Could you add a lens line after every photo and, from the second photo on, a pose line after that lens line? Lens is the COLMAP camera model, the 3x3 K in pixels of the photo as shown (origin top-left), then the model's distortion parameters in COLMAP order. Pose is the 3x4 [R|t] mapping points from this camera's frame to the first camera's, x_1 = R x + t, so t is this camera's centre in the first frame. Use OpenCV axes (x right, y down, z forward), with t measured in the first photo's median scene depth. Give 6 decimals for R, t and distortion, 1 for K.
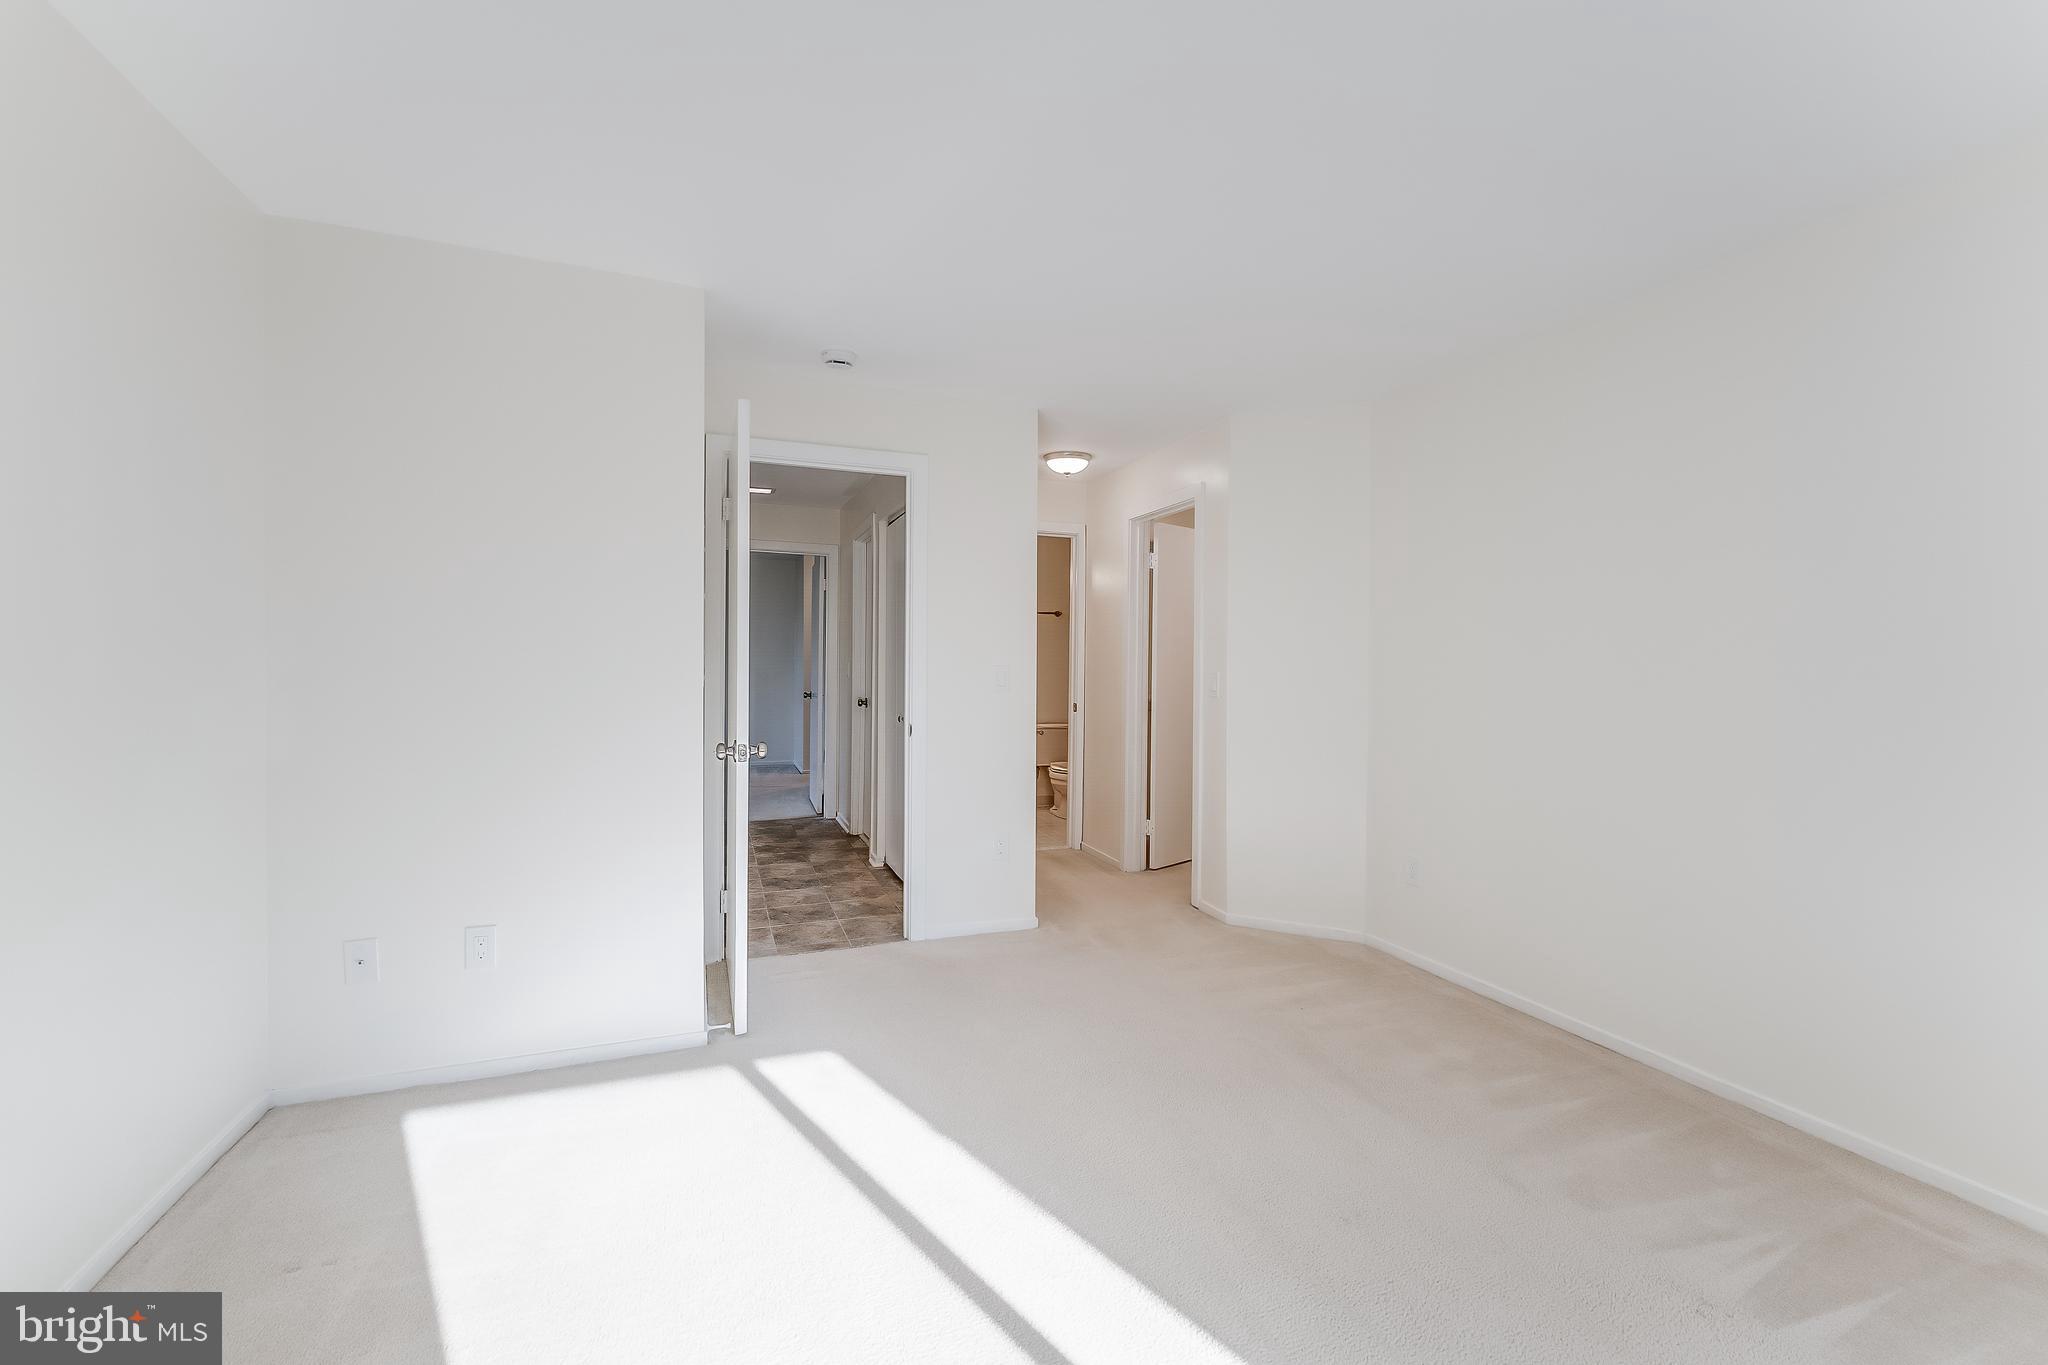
lens RADIAL K [[834.0, 0, 1034.2], [0, 834.0, 677.7], [0, 0, 1]] dist [-0.000900, -0.000059]
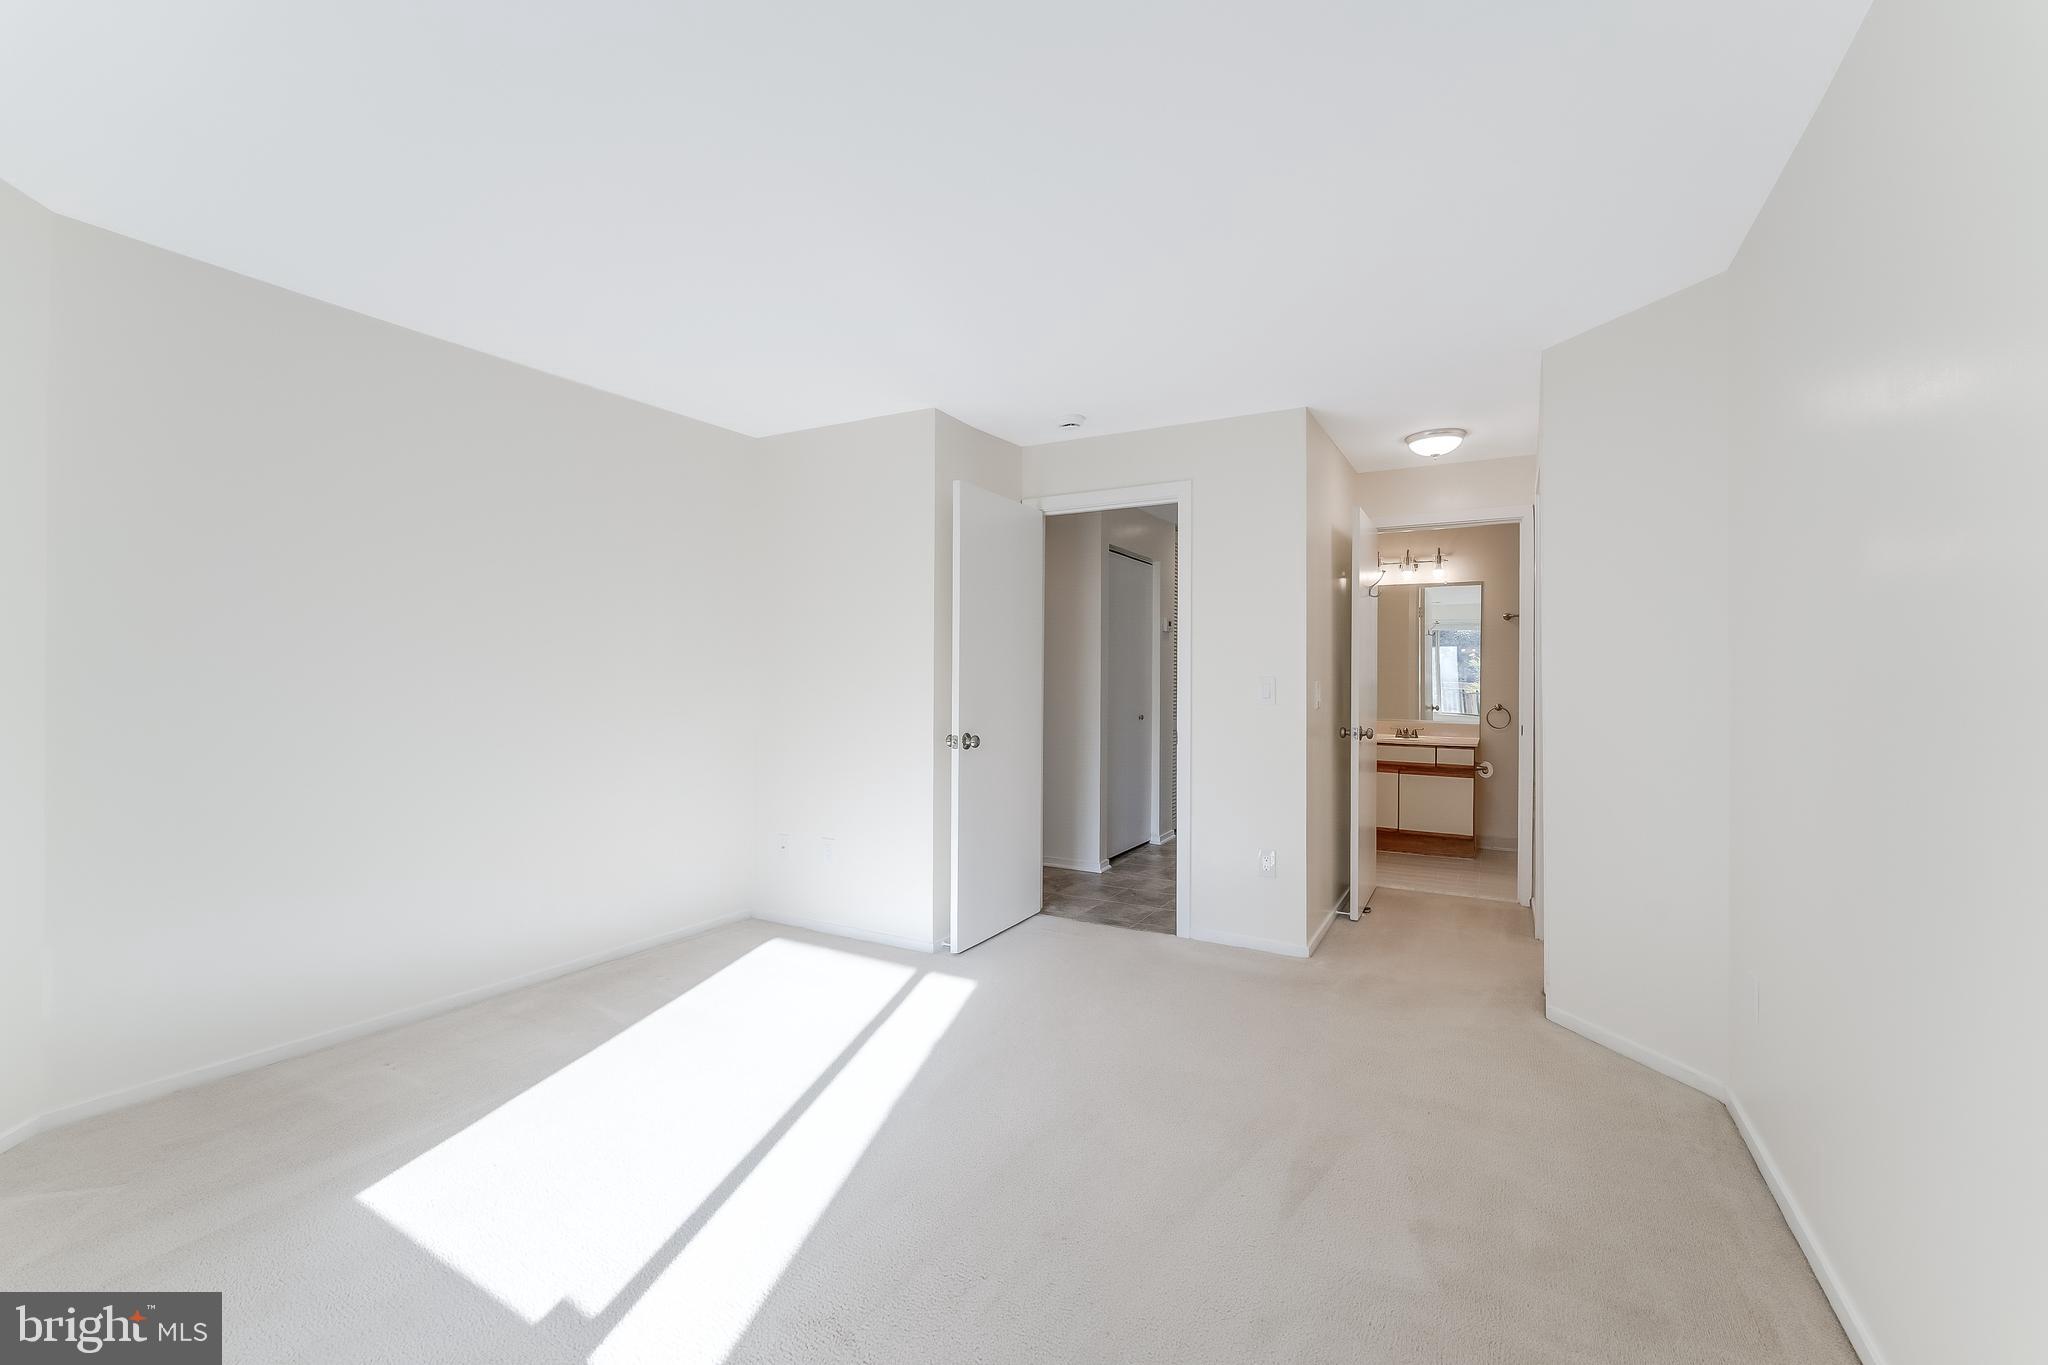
lens RADIAL K [[834.0, 0, 1034.2], [0, 834.0, 677.7], [0, 0, 1]] dist [-0.000900, -0.000059]
pose [[0.650725, -0.002957, -0.759307, 0.541193], [-0.012000, 0.999827, -0.014178, 0.002201], [0.759218, 0.018337, 0.650578, 0.161128]]
